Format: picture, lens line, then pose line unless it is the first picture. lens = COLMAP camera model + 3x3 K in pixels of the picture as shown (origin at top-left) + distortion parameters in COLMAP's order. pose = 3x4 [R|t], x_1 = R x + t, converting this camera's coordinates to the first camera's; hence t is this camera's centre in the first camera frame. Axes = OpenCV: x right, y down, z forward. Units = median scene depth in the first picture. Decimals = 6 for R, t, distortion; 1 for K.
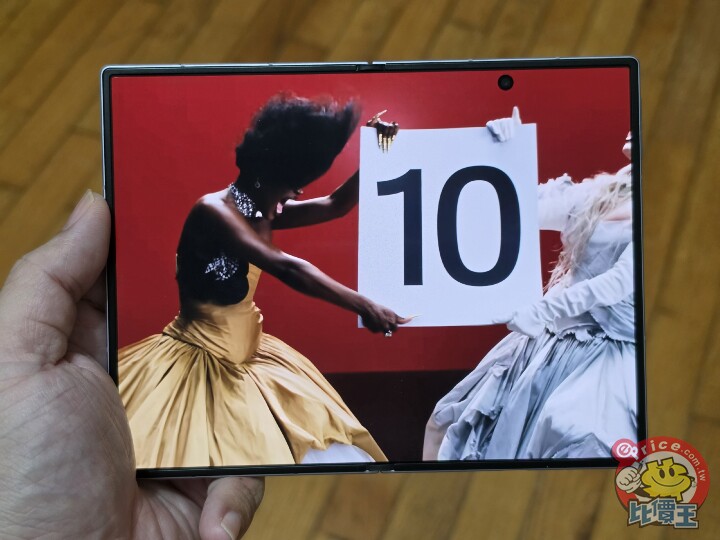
lens RADIAL K [[1160.2, 0, 363.1], [0, 1160.2, 272.3], [0, 0, 1]] dist [-0.154850, 0.000000]
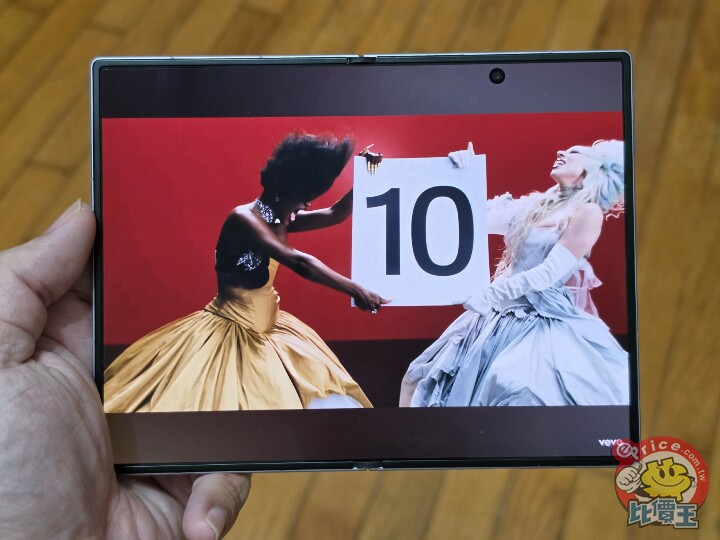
lens RADIAL K [[1160.2, 0, 357.5], [0, 1160.2, 268.2], [0, 0, 1]] dist [-0.154850, 0.000000]
pose [[0.999972, 0.006251, 0.004138, -0.003096], [-0.006259, 0.999979, 0.001923, 0.001050], [-0.004126, -0.001949, 0.999990, -0.333476]]
